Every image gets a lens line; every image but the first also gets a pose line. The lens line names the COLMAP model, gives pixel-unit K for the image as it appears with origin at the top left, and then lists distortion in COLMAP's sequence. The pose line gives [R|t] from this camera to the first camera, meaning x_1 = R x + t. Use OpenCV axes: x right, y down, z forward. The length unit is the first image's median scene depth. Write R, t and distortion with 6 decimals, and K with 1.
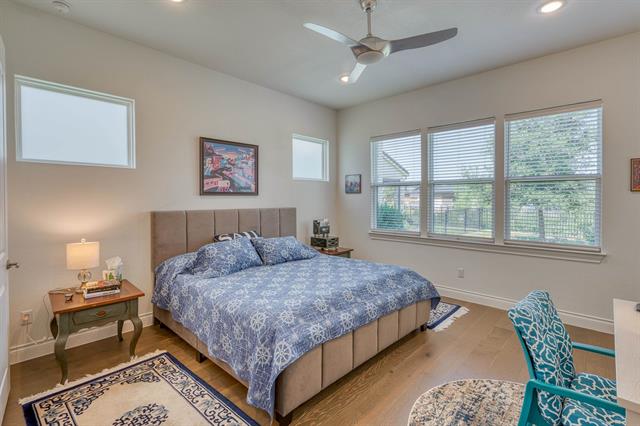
lens RADIAL K [[300.8, 0, 320.0], [0, 300.8, 212.5], [0, 0, 1]] dist [-0.003643, 0.000886]
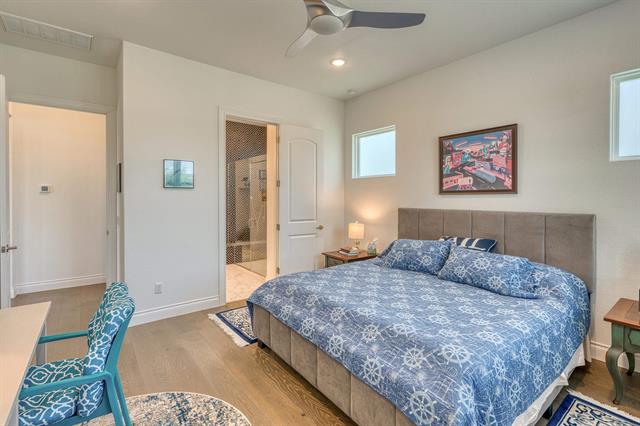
lens RADIAL K [[300.8, 0, 307.8], [0, 300.8, 198.6], [0, 0, 1]] dist [-0.003643, 0.000886]
pose [[-0.180985, -0.003011, -0.983481, 0.642057], [-0.053410, 0.998550, 0.006771, -0.025771], [0.982035, 0.053753, -0.180883, 0.713183]]
